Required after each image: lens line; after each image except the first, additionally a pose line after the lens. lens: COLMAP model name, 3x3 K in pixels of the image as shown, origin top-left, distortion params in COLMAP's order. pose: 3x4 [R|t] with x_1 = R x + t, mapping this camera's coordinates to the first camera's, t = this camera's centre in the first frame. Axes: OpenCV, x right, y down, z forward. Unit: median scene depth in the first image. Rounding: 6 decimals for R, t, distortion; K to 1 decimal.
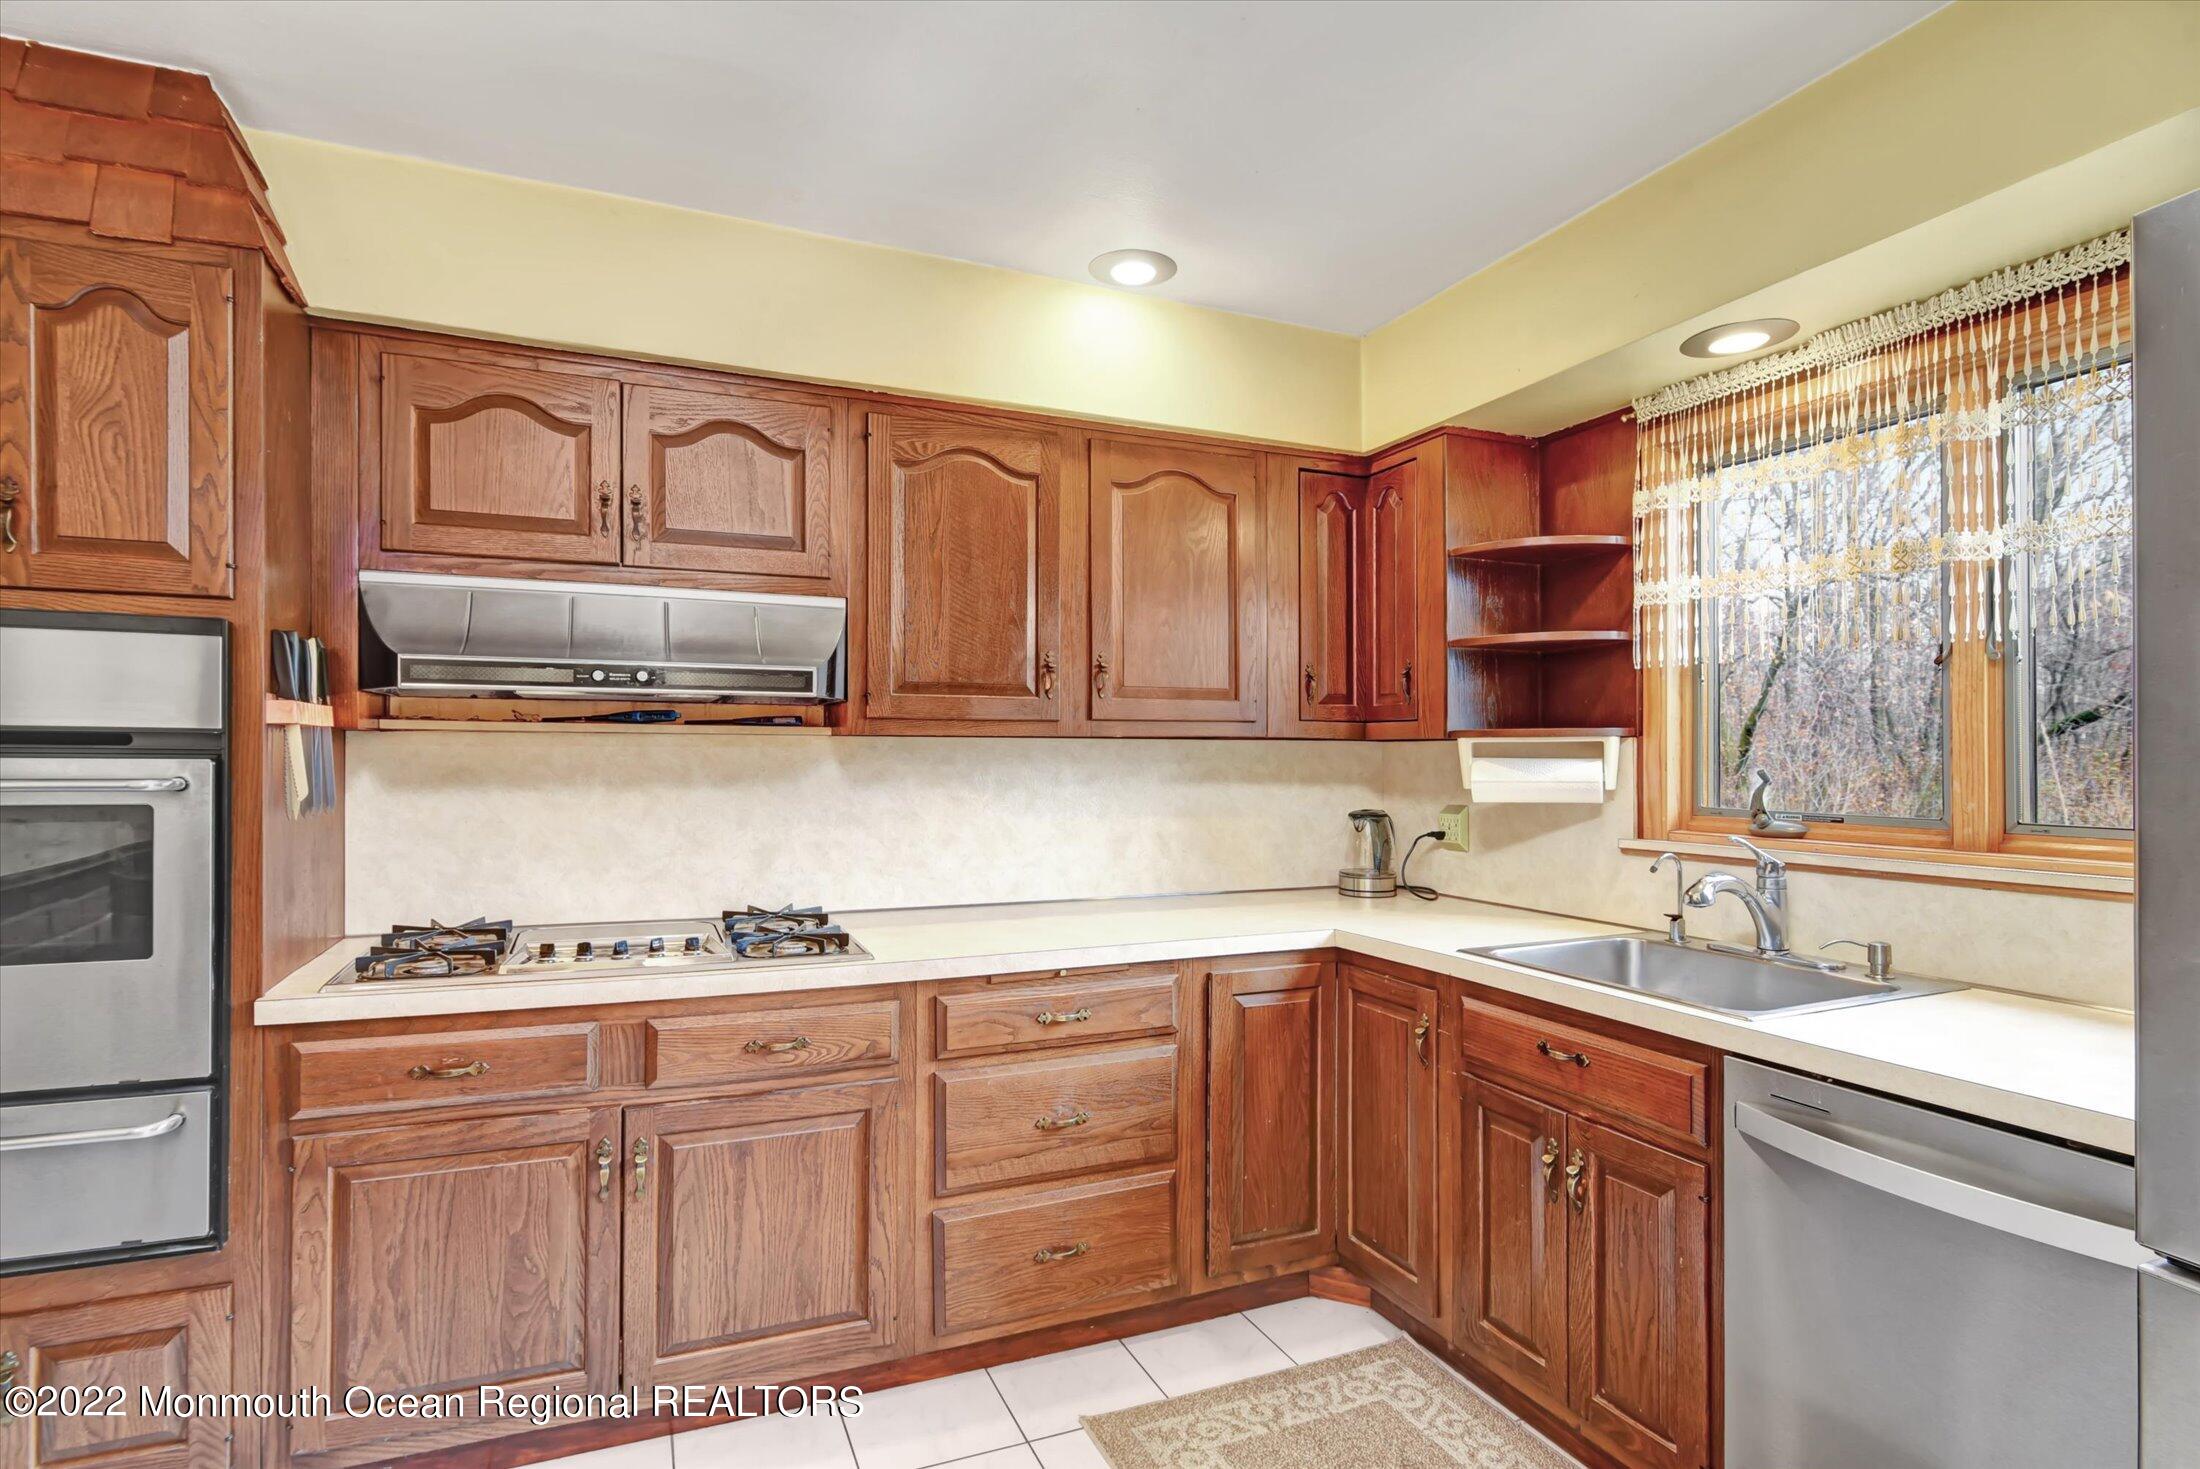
lens RADIAL K [[1116.6, 0, 1087.9], [0, 1116.6, 731.3], [0, 0, 1]] dist [-0.013715, -0.000635]
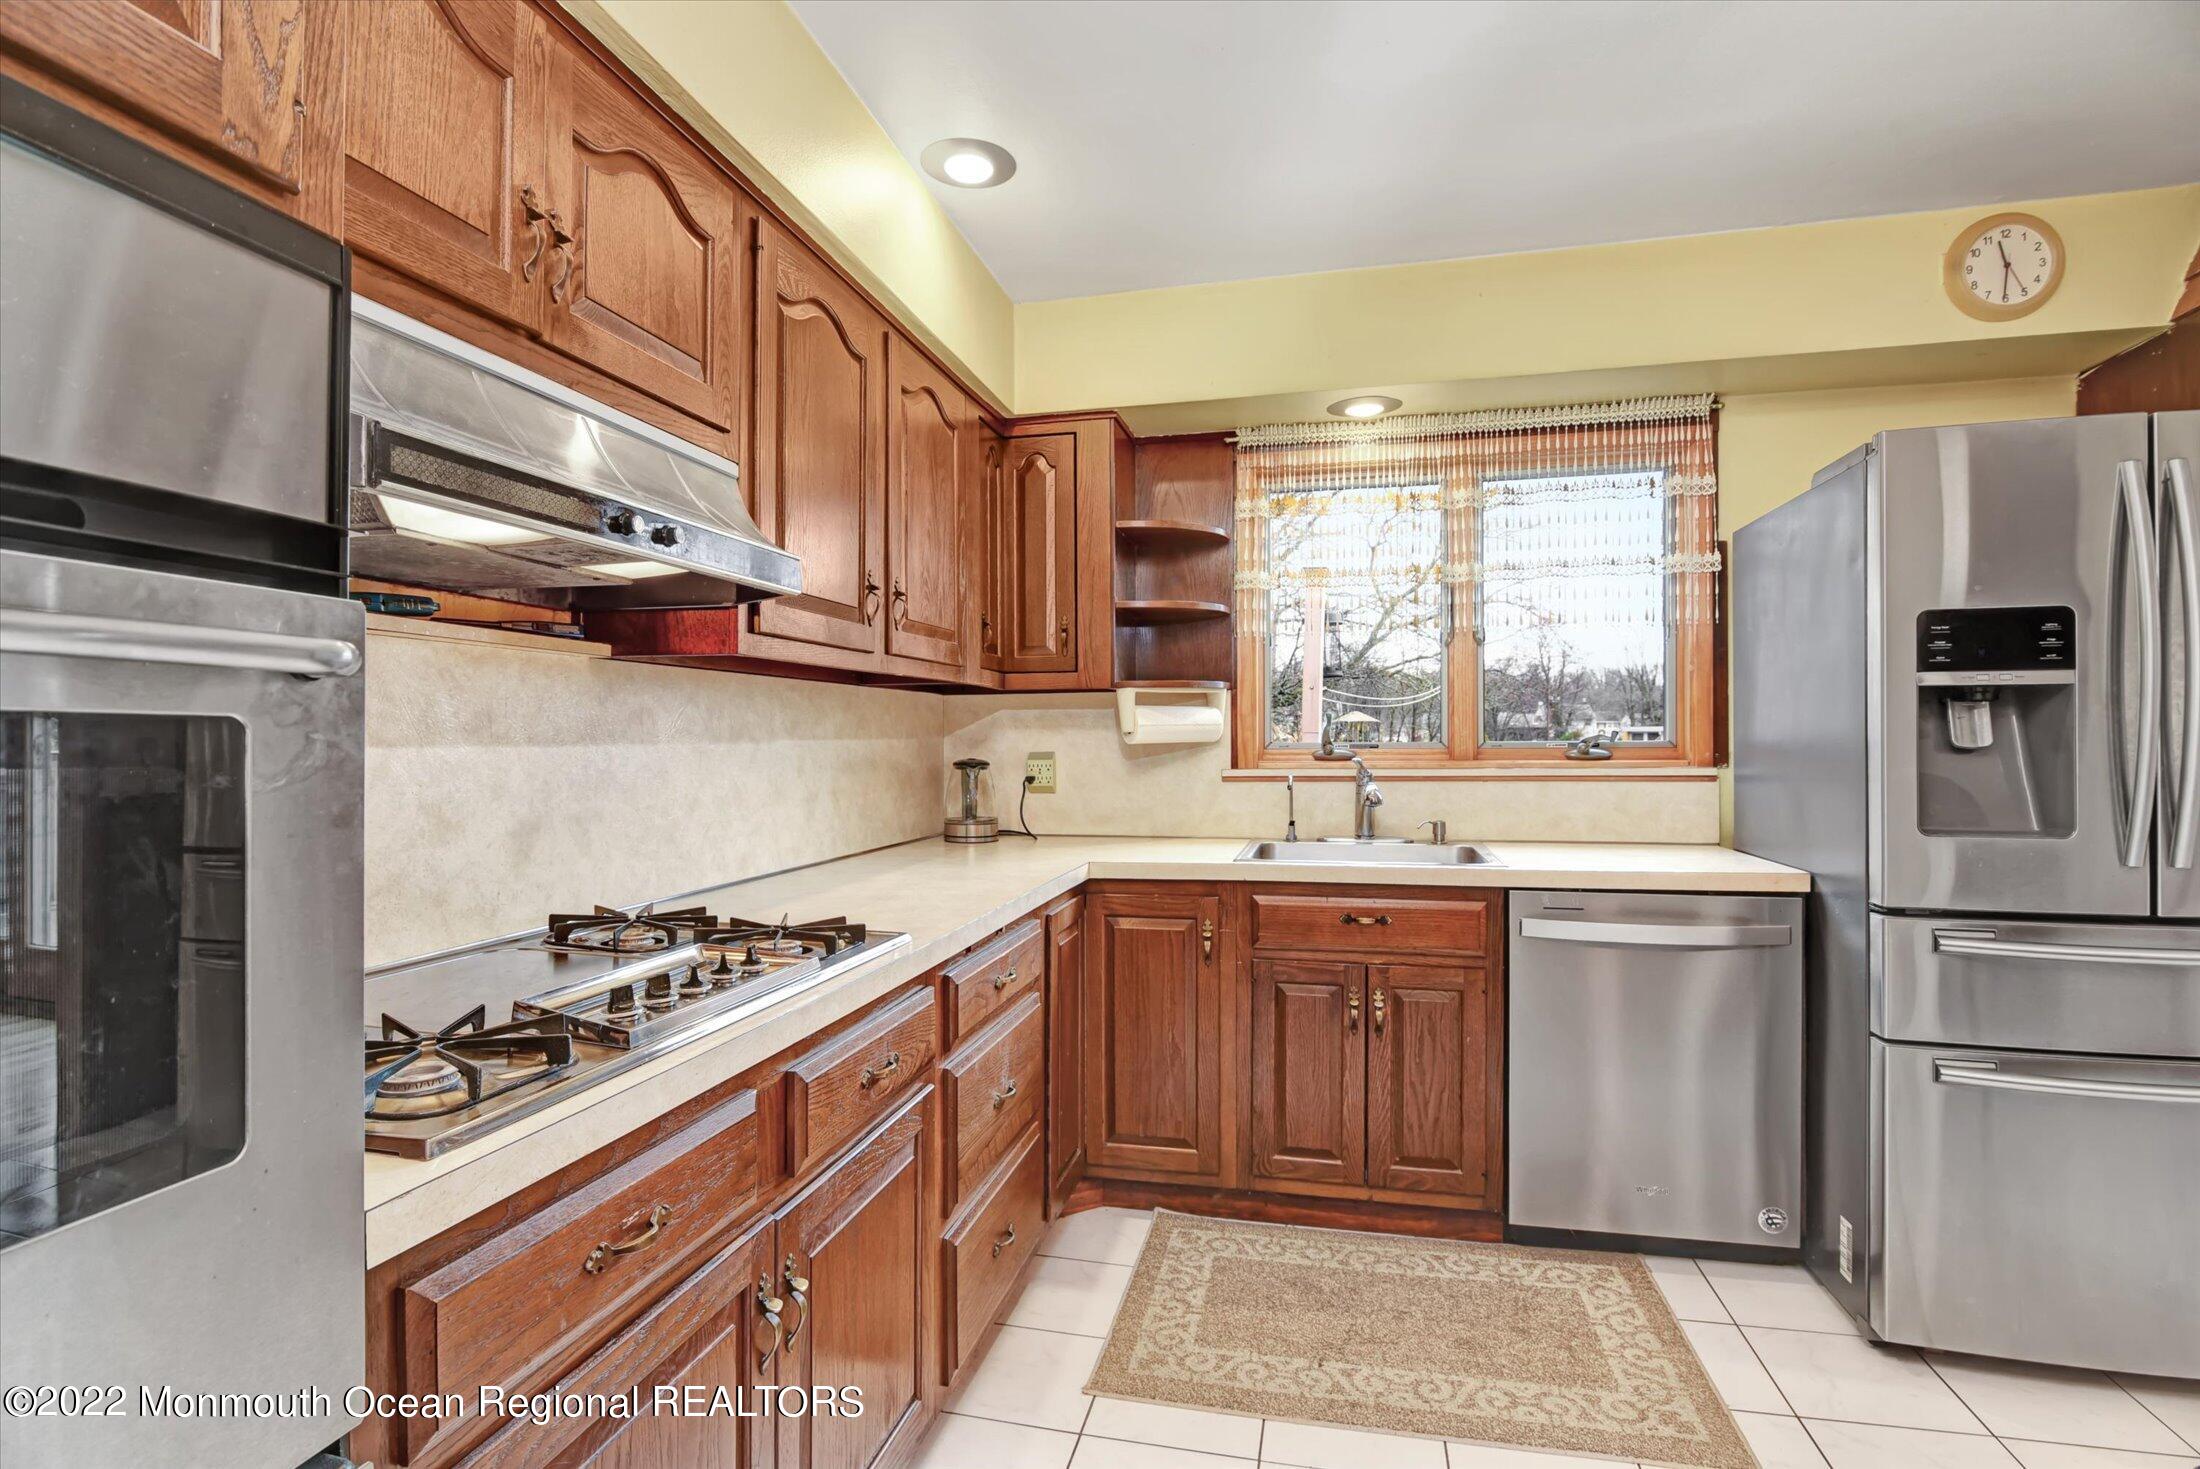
lens RADIAL K [[1116.6, 0, 1087.9], [0, 1116.6, 731.3], [0, 0, 1]] dist [-0.013715, -0.000635]
pose [[0.579262, -0.001104, 0.815141, -0.661393], [-0.007965, 0.999944, 0.007015, 0.045624], [-0.815103, -0.010556, 0.579220, 0.392297]]
